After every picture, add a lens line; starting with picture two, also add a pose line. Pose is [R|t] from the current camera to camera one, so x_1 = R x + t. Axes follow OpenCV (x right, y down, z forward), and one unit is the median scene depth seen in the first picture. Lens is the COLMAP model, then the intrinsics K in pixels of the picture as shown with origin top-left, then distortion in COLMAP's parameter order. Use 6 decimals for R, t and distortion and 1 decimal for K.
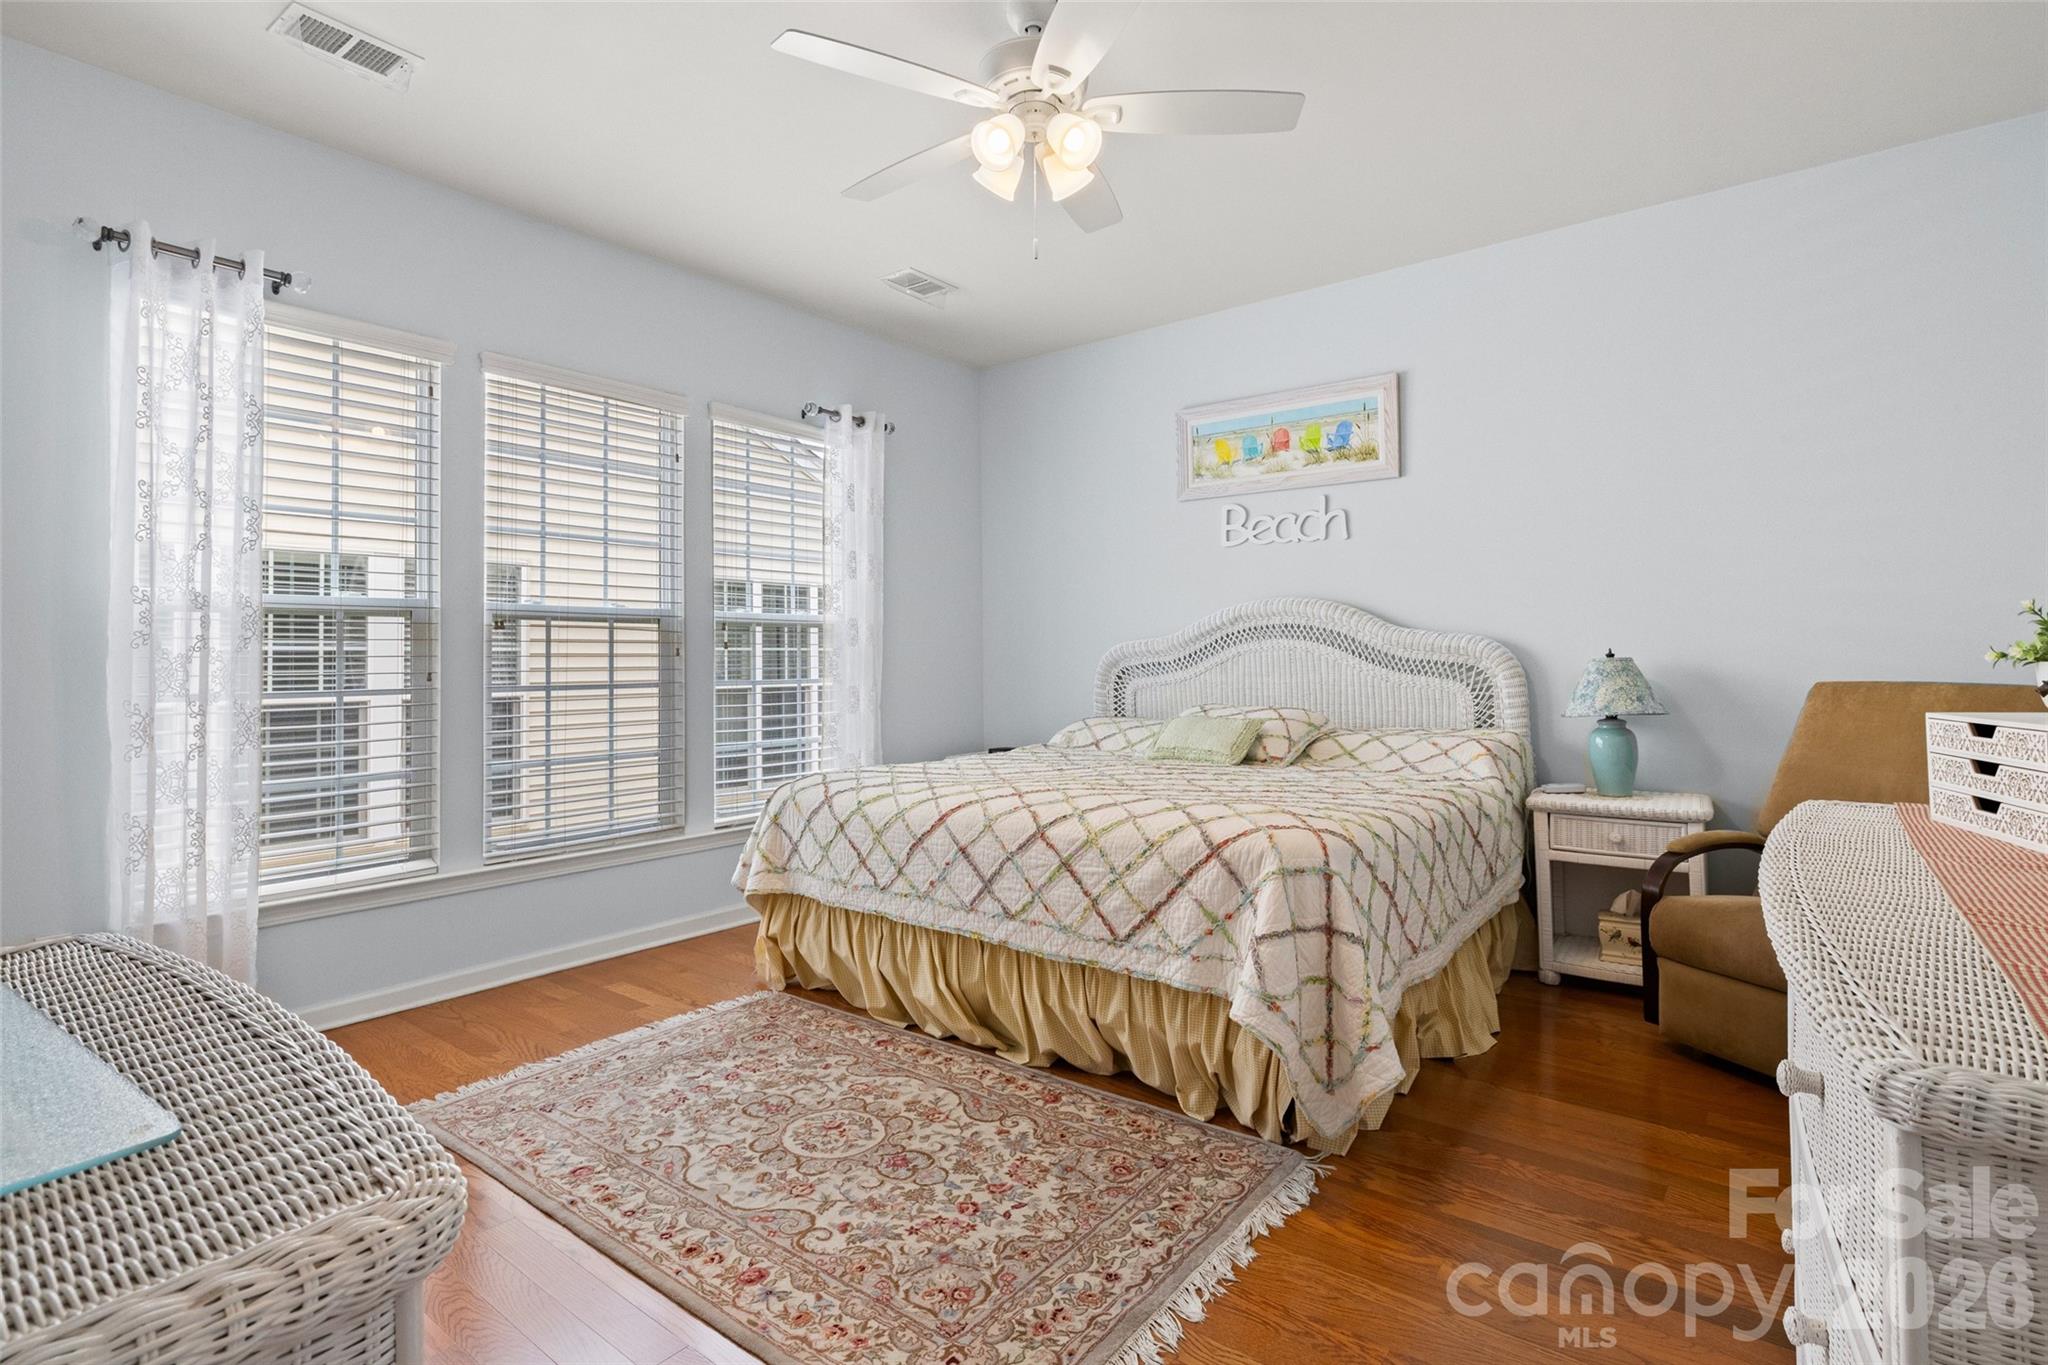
lens RADIAL K [[1001.4, 0, 1025.4], [0, 1001.4, 632.9], [0, 0, 1]] dist [-0.008845, 0.000093]
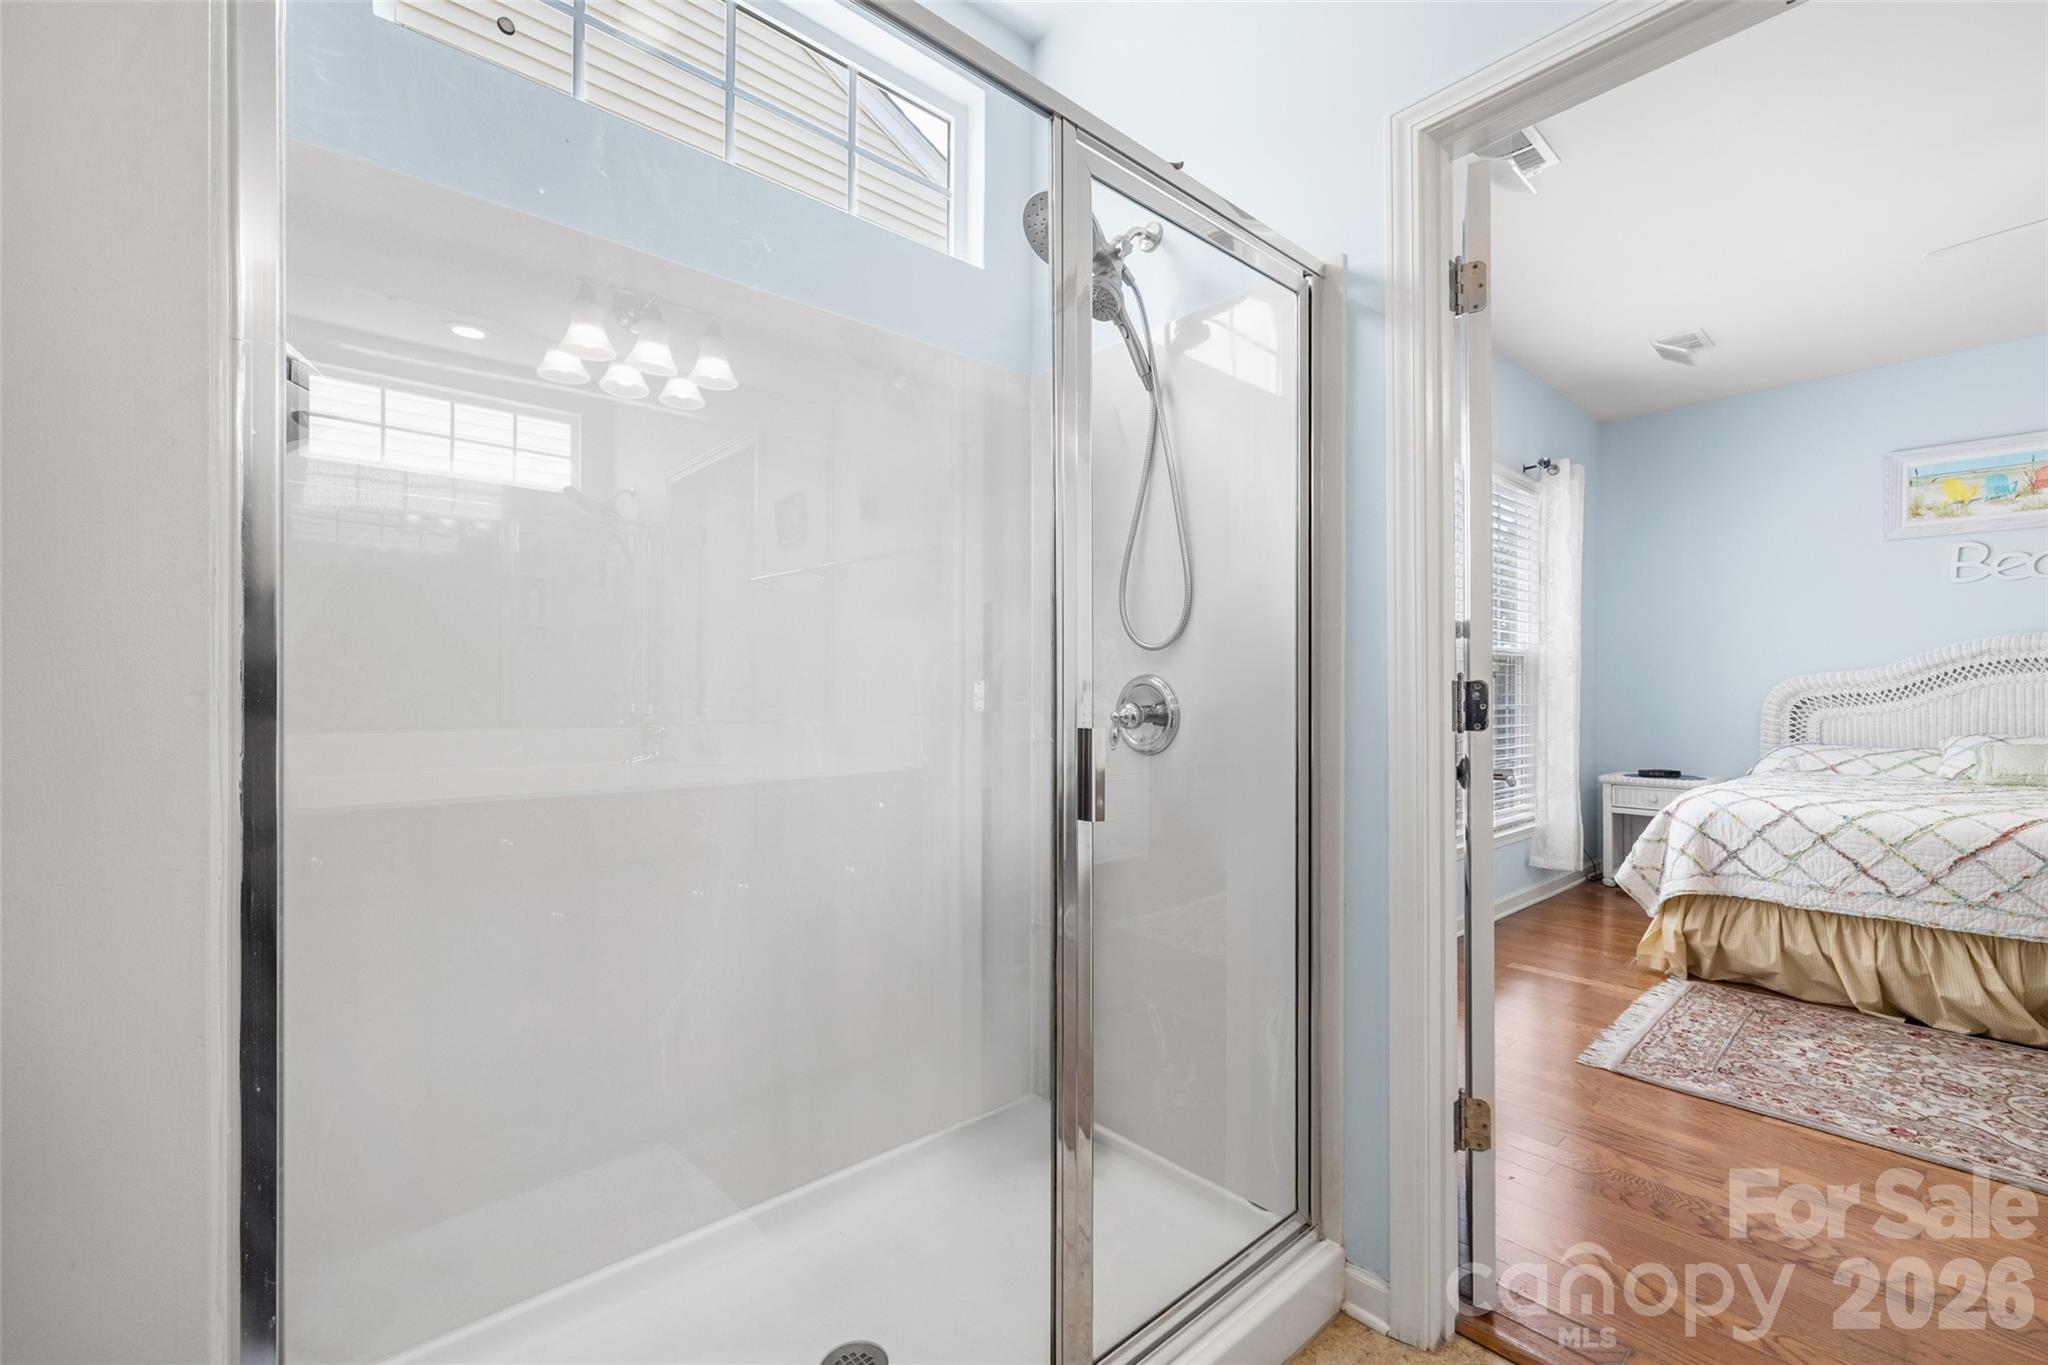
lens RADIAL K [[873.4, 0, 1023.8], [0, 873.4, 696.5], [0, 0, 1]] dist [0.002641, -0.000035]
pose [[0.984366, 0.010442, -0.175826, -0.956480], [-0.004431, 0.999393, 0.034546, 0.007290], [0.176081, -0.033226, 0.983815, -0.113611]]
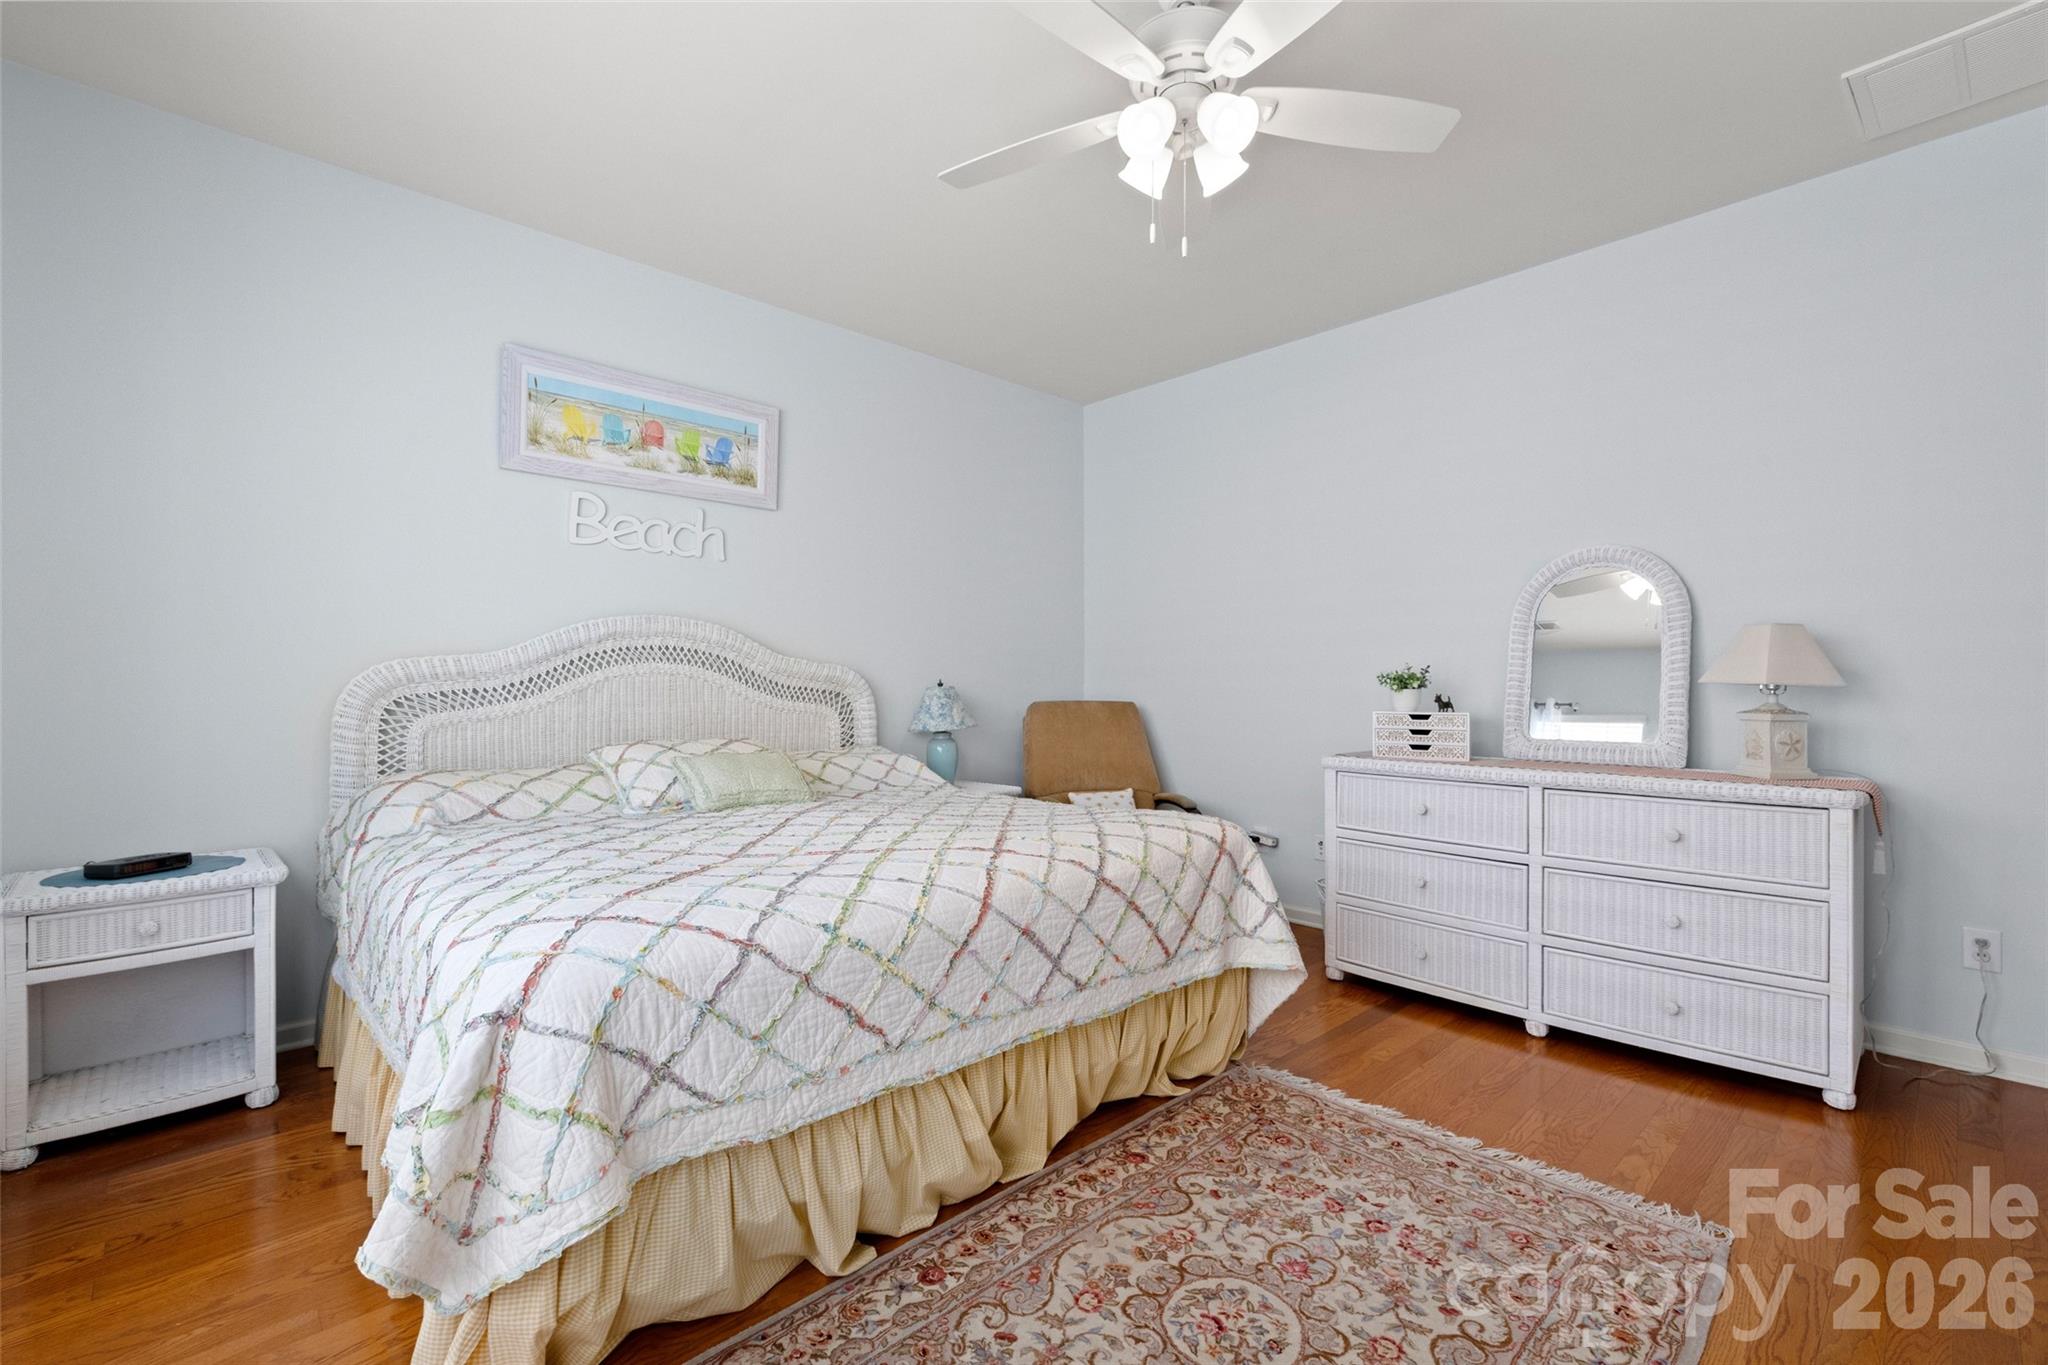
lens RADIAL K [[885.4, 0, 1027.6], [0, 885.4, 678.2], [0, 0, 1]] dist [0.003718, 0.000327]
pose [[0.145829, 0.012965, 0.989225, -0.712417], [-0.028496, 0.999554, -0.008900, 0.026803], [-0.988899, -0.026891, 0.146134, 0.873077]]
